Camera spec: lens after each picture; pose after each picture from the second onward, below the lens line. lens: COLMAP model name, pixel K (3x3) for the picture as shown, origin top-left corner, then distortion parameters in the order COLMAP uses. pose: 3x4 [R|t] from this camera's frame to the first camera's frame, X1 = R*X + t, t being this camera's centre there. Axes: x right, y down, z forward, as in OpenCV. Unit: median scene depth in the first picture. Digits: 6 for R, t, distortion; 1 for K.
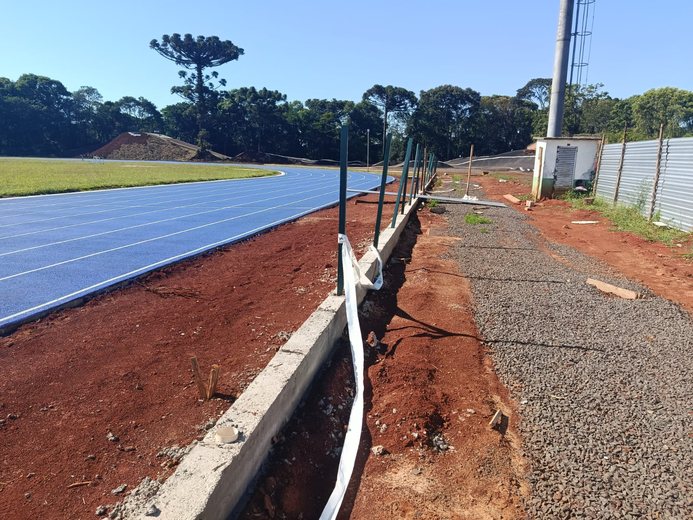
lens RADIAL K [[473.0, 0, 346.5], [0, 473.0, 260.0], [0, 0, 1]] dist [0.002125, -0.037304]
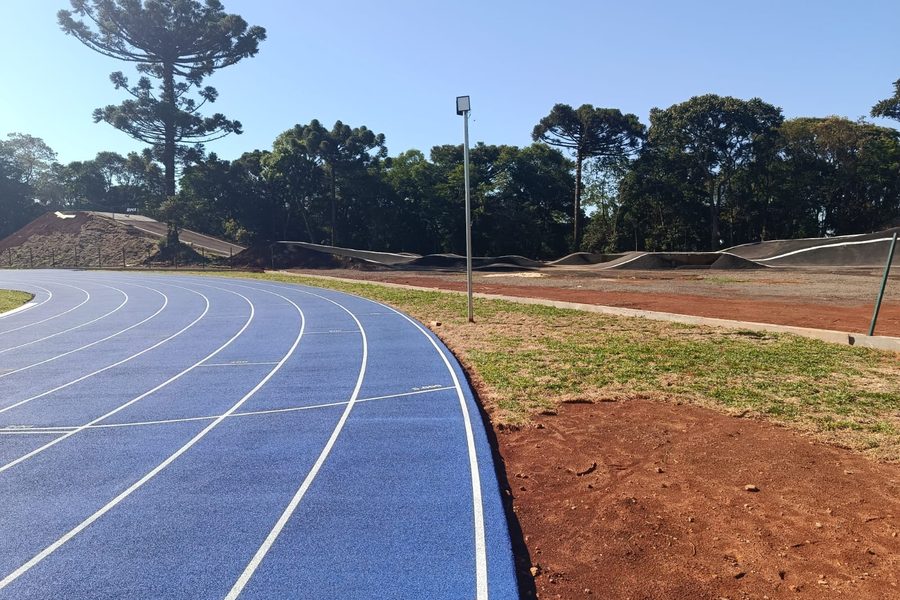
lens RADIAL K [[603.8, 0, 441.0], [0, 603.8, 296.3], [0, 0, 1]] dist [0.047623, -0.086547]
pose [[0.989189, -0.016907, -0.145667, 0.030332], [-0.002801, 0.990972, -0.134040, -0.083342], [0.146618, 0.132999, 0.980211, 0.380180]]
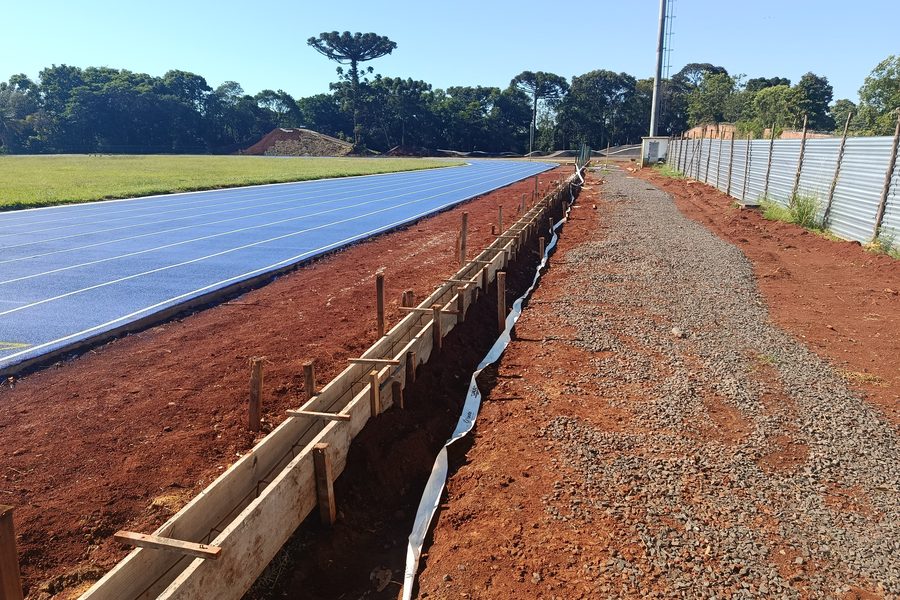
lens RADIAL K [[616.3, 0, 451.8], [0, 616.3, 310.1], [0, 0, 1]] dist [-0.008623, -0.005868]
pose [[0.999377, -0.014535, -0.032171, -0.053152], [0.015908, 0.998956, 0.042832, 0.055552], [0.031515, -0.043317, 0.998564, -0.266455]]
